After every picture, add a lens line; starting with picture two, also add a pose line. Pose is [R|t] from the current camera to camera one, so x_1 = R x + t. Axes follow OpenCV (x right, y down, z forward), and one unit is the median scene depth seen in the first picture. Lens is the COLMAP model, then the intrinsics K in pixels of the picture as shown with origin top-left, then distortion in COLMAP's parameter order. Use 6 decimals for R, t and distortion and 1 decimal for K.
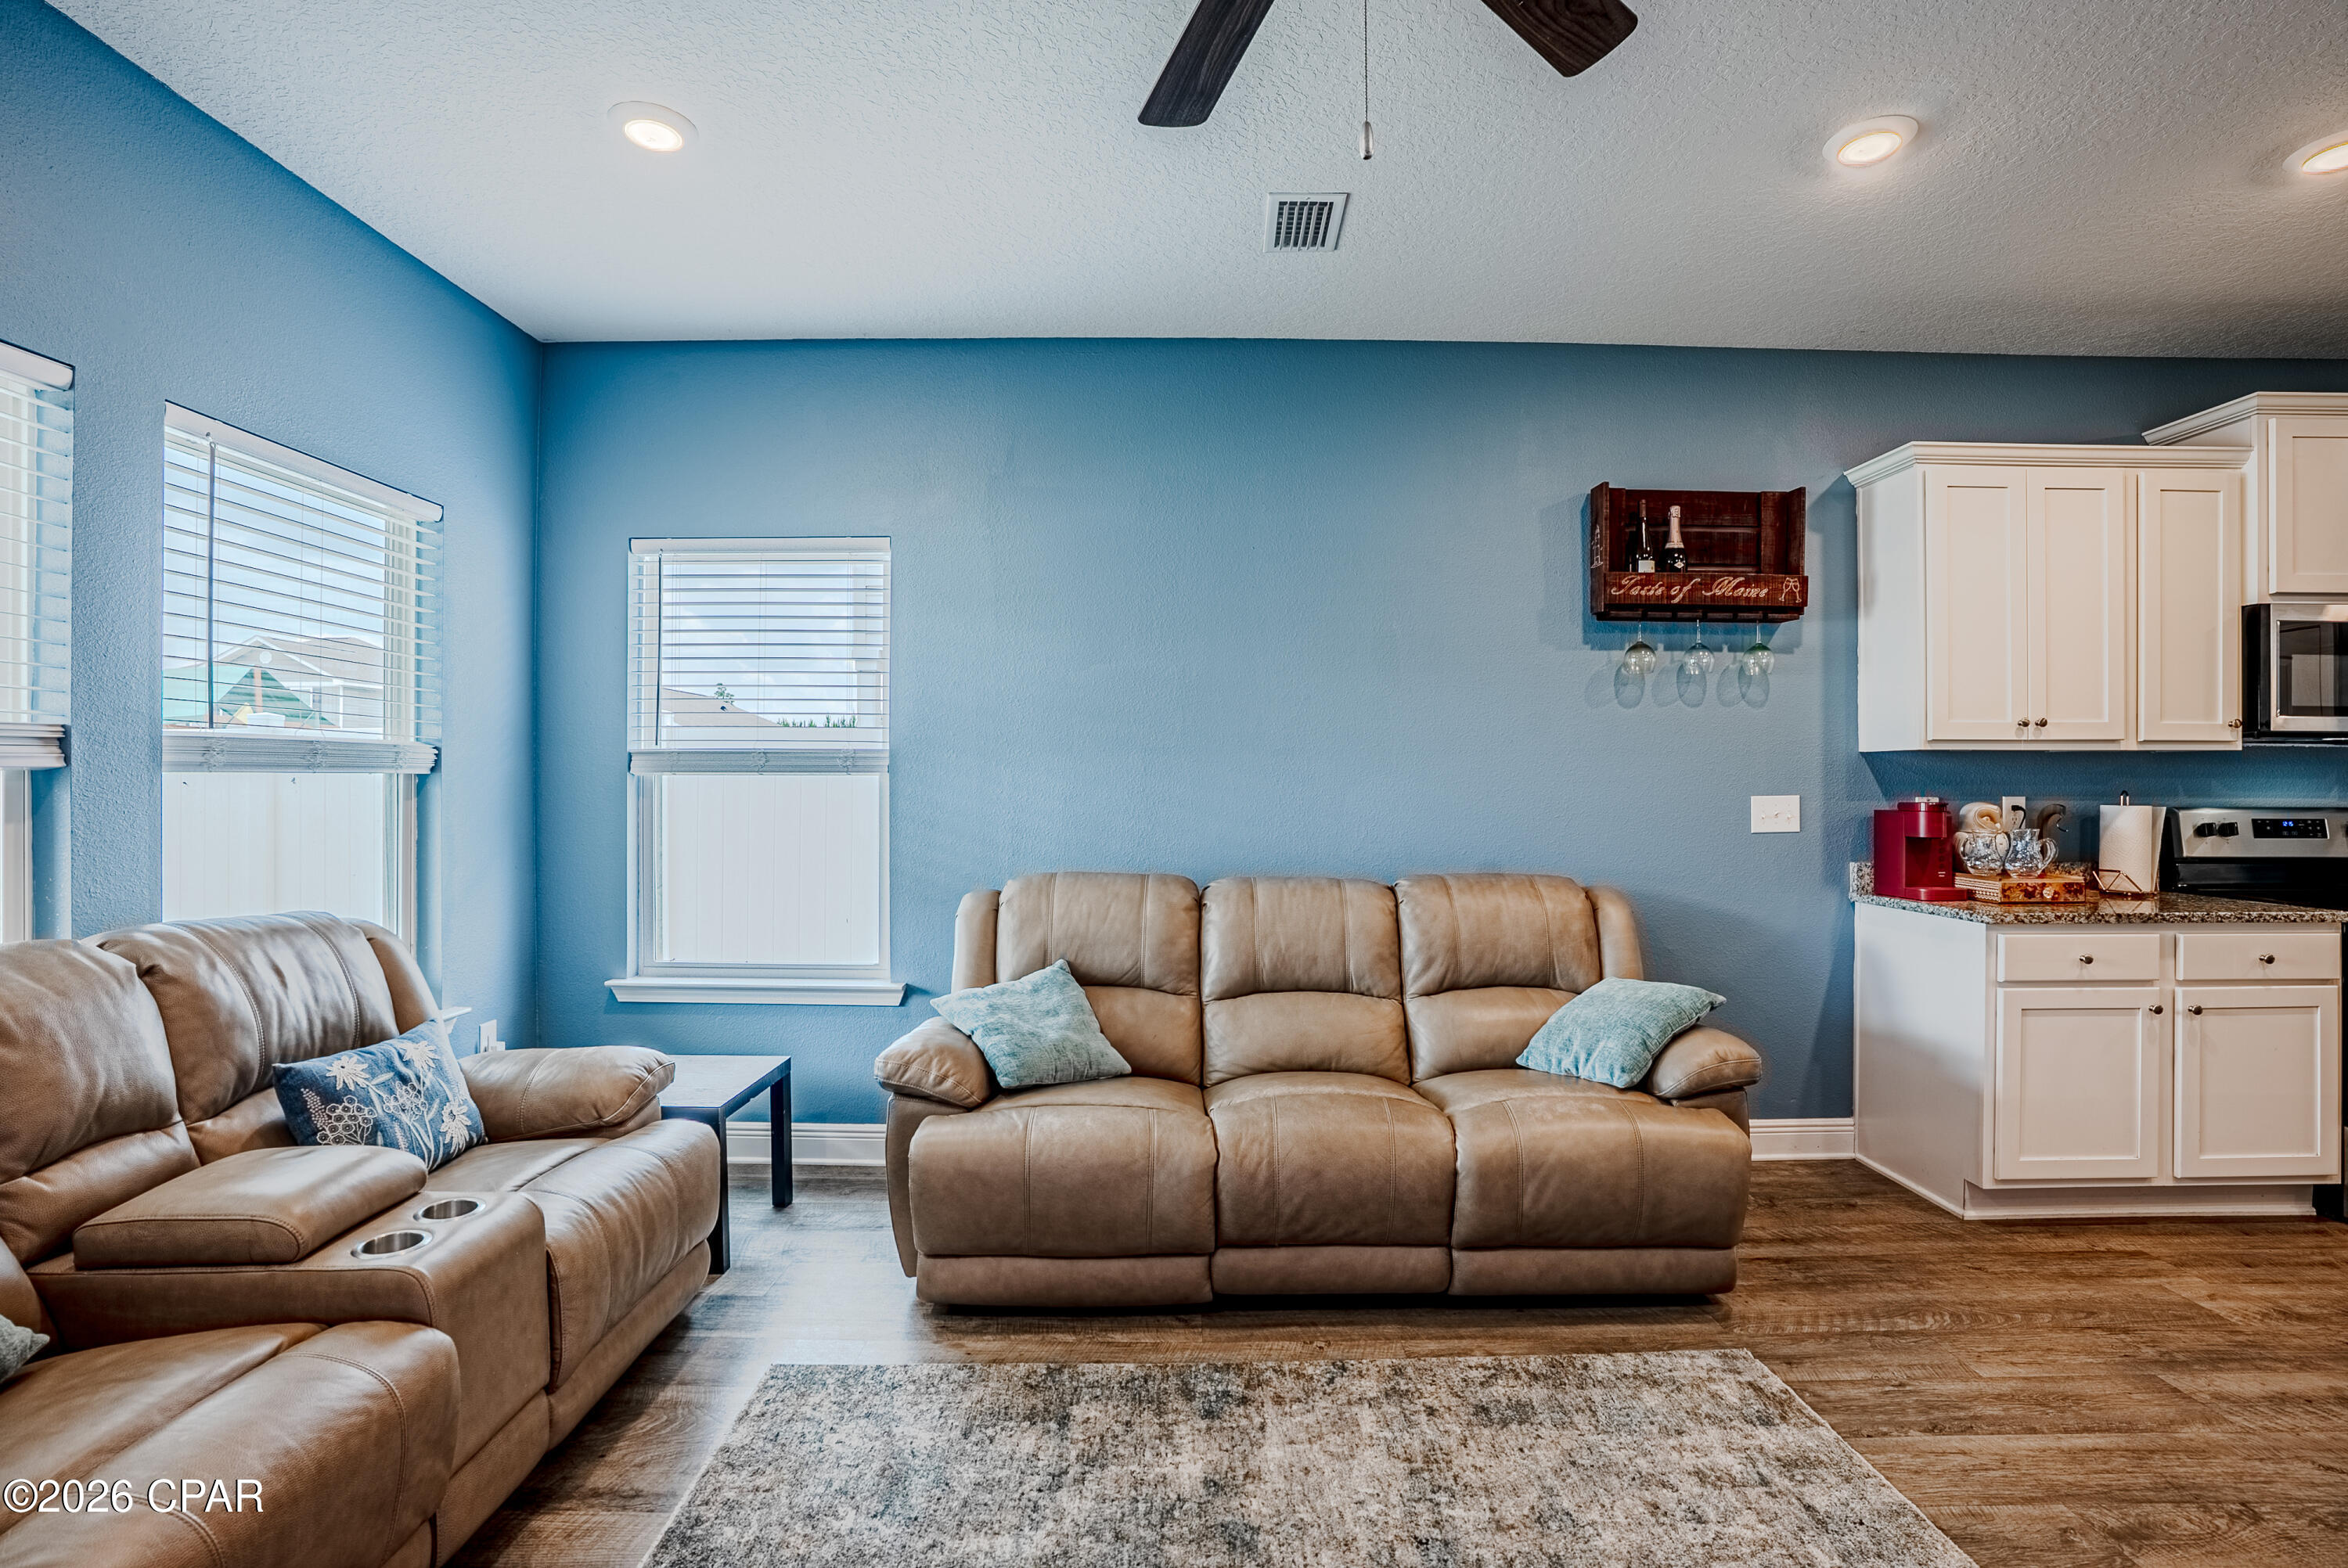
lens RADIAL K [[1097.4, 0, 1182.2], [0, 1097.4, 782.6], [0, 0, 1]] dist [-0.071771, 0.029439]
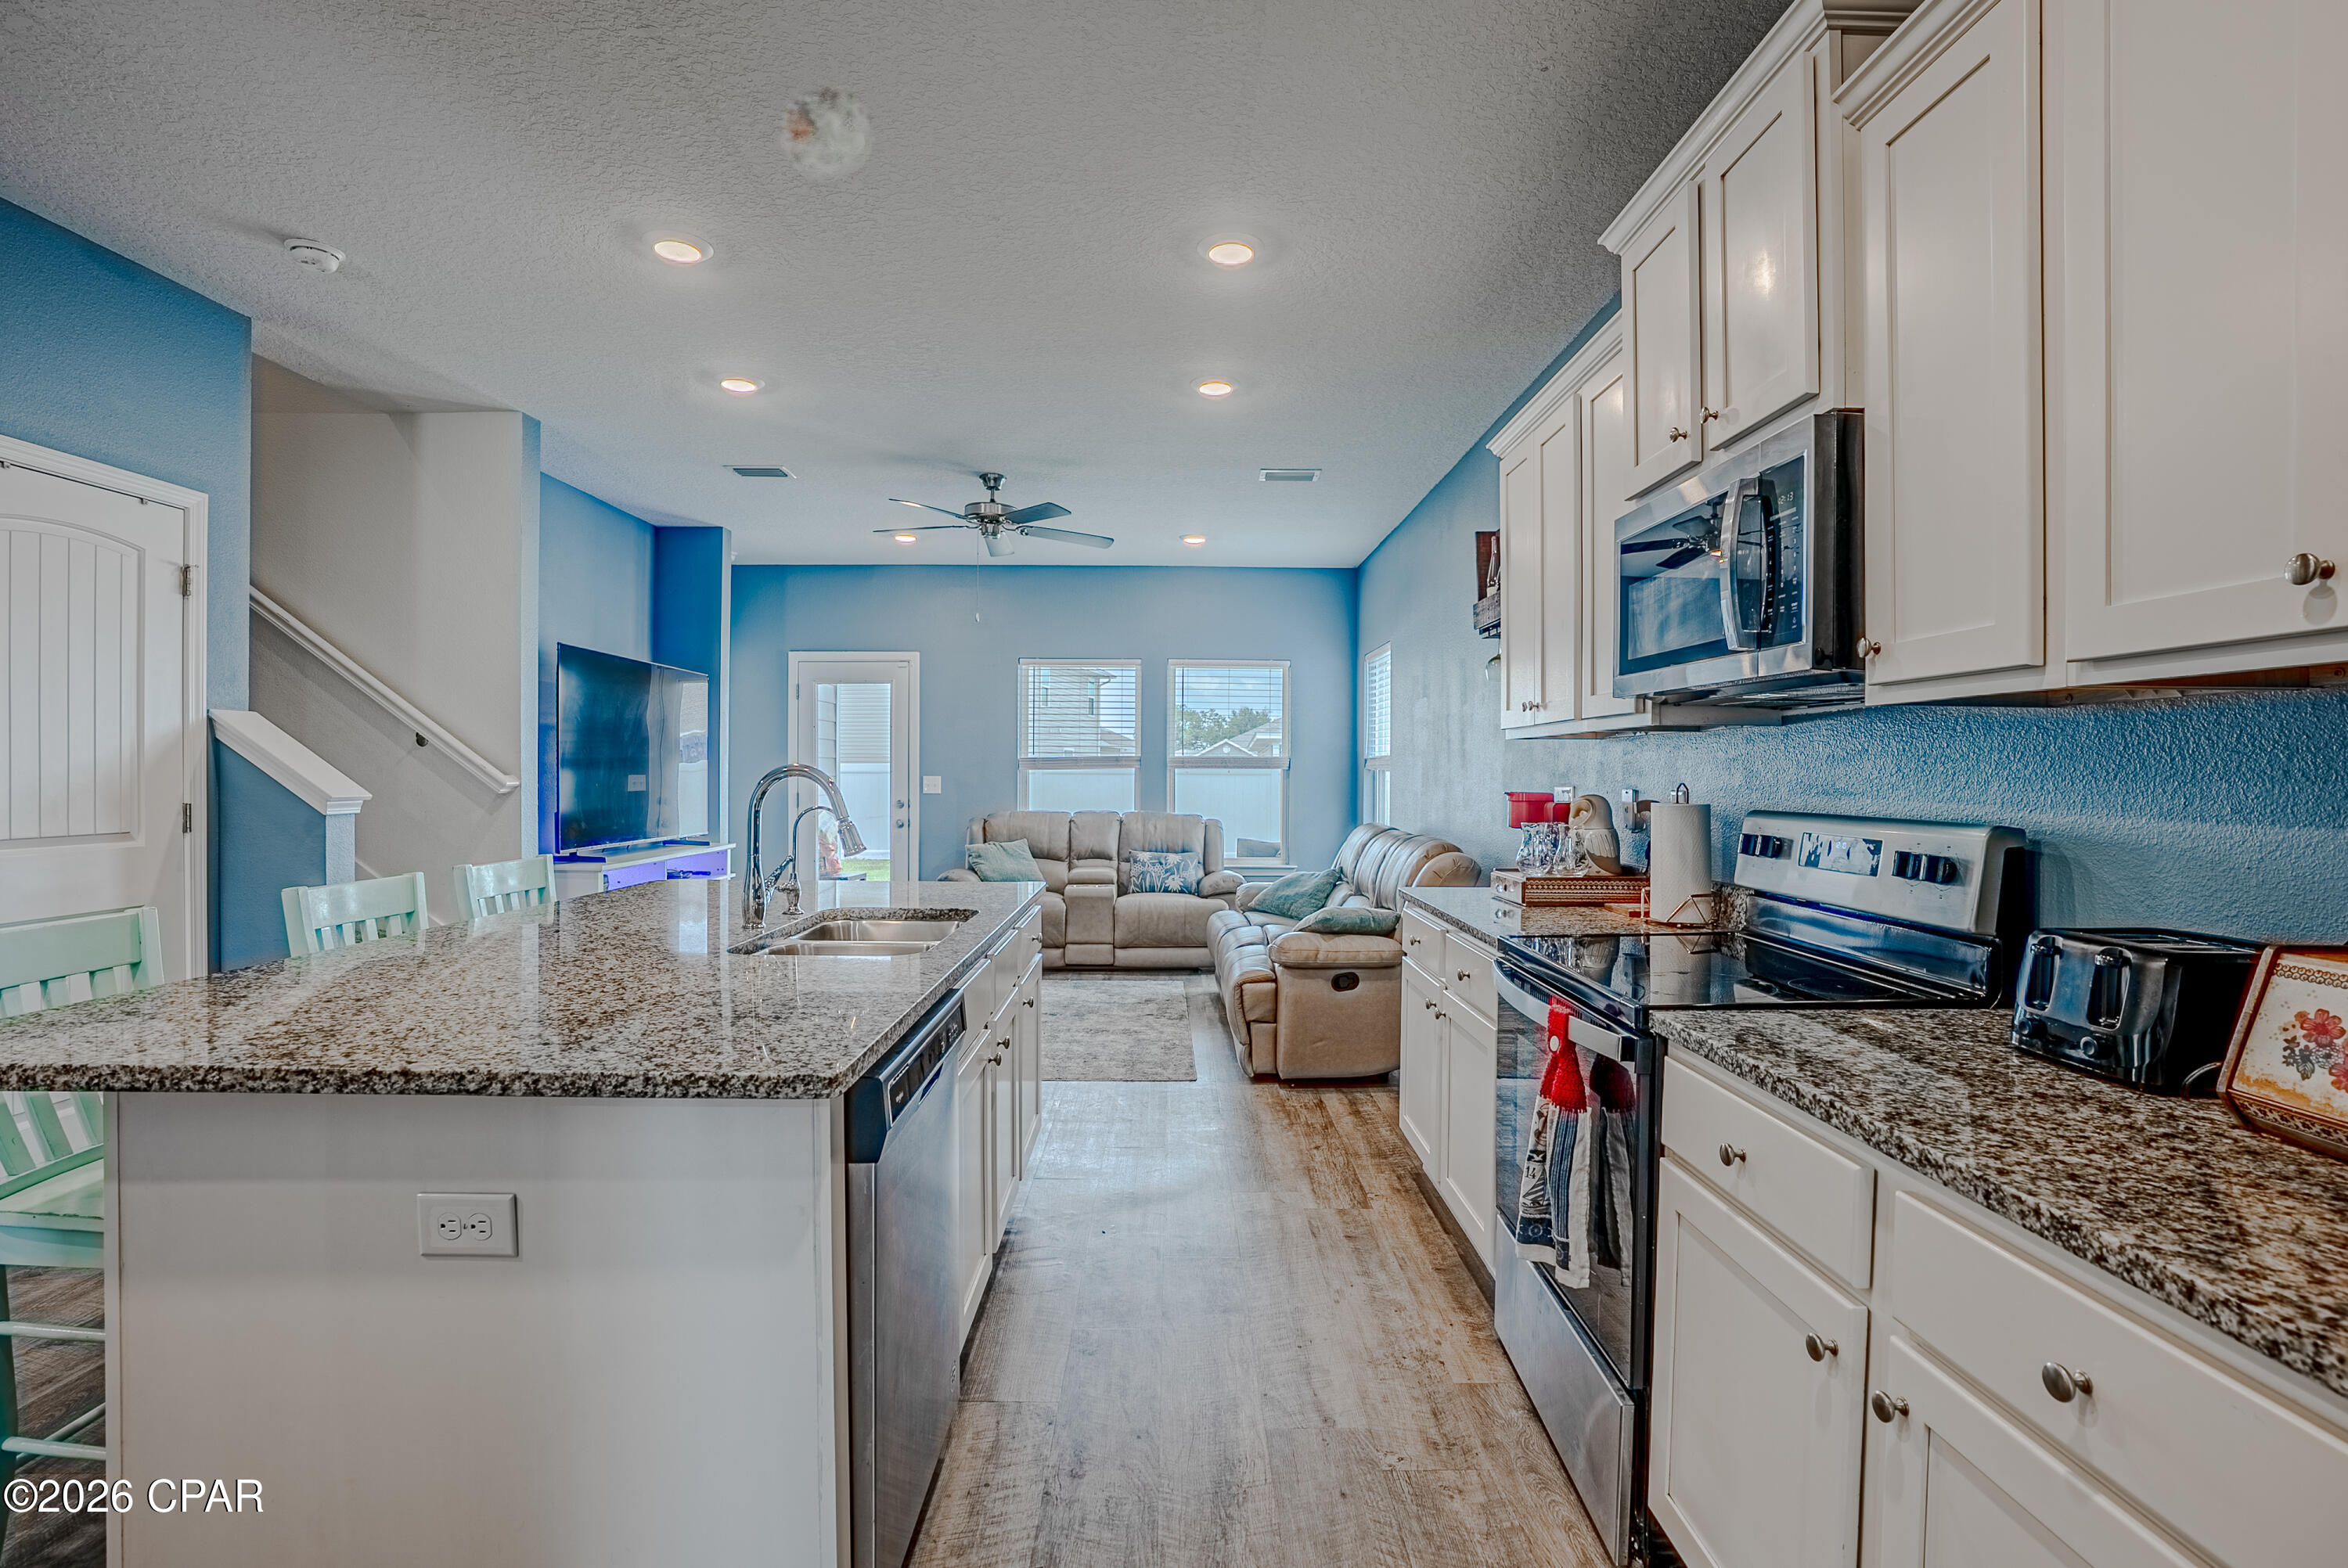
lens RADIAL K [[1097.4, 0, 1182.2], [0, 1097.4, 782.6], [0, 0, 1]] dist [-0.071771, 0.029439]
pose [[0.009044, 0.007434, -0.999931, 1.776792], [-0.008002, 0.999941, 0.007362, 0.005406], [0.999927, 0.007935, 0.009103, 0.704184]]
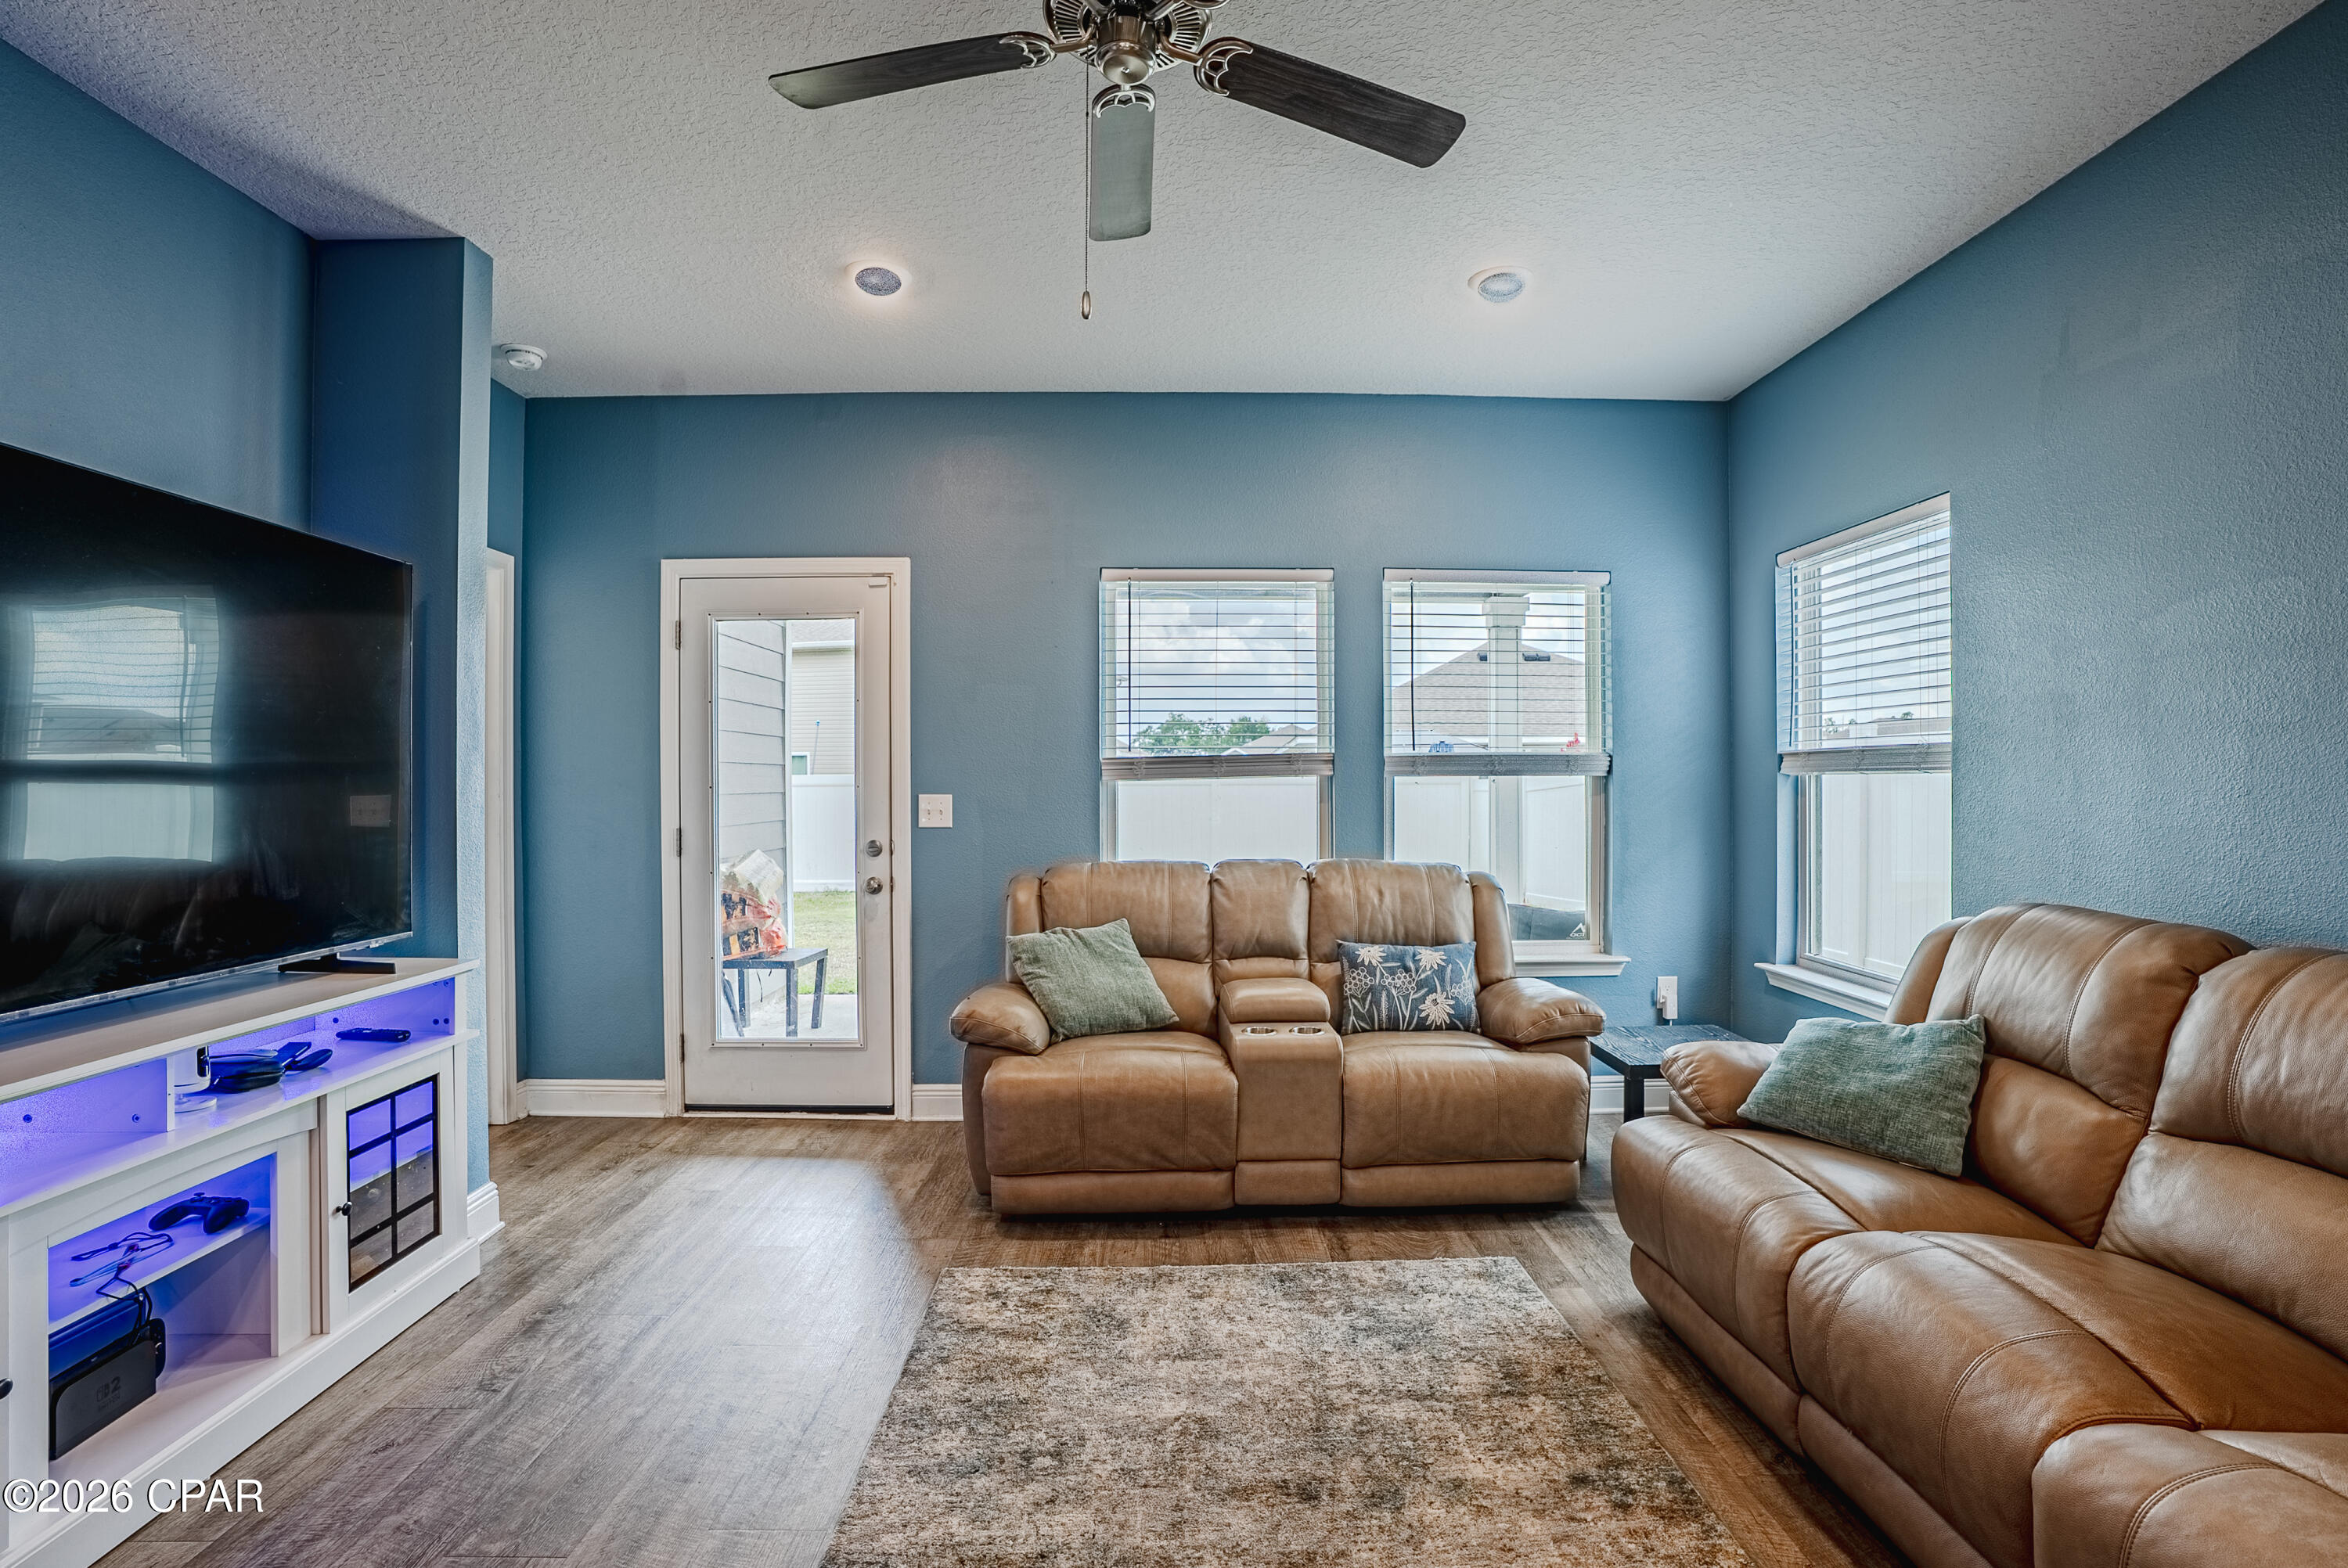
lens RADIAL K [[1097.4, 0, 1182.2], [0, 1097.4, 782.6], [0, 0, 1]] dist [-0.071771, 0.029439]
pose [[0.014106, -0.001765, -0.999899, 0.610977], [0.000339, 0.999998, -0.001760, 0.002392], [0.999900, -0.000314, 0.014106, 0.437807]]
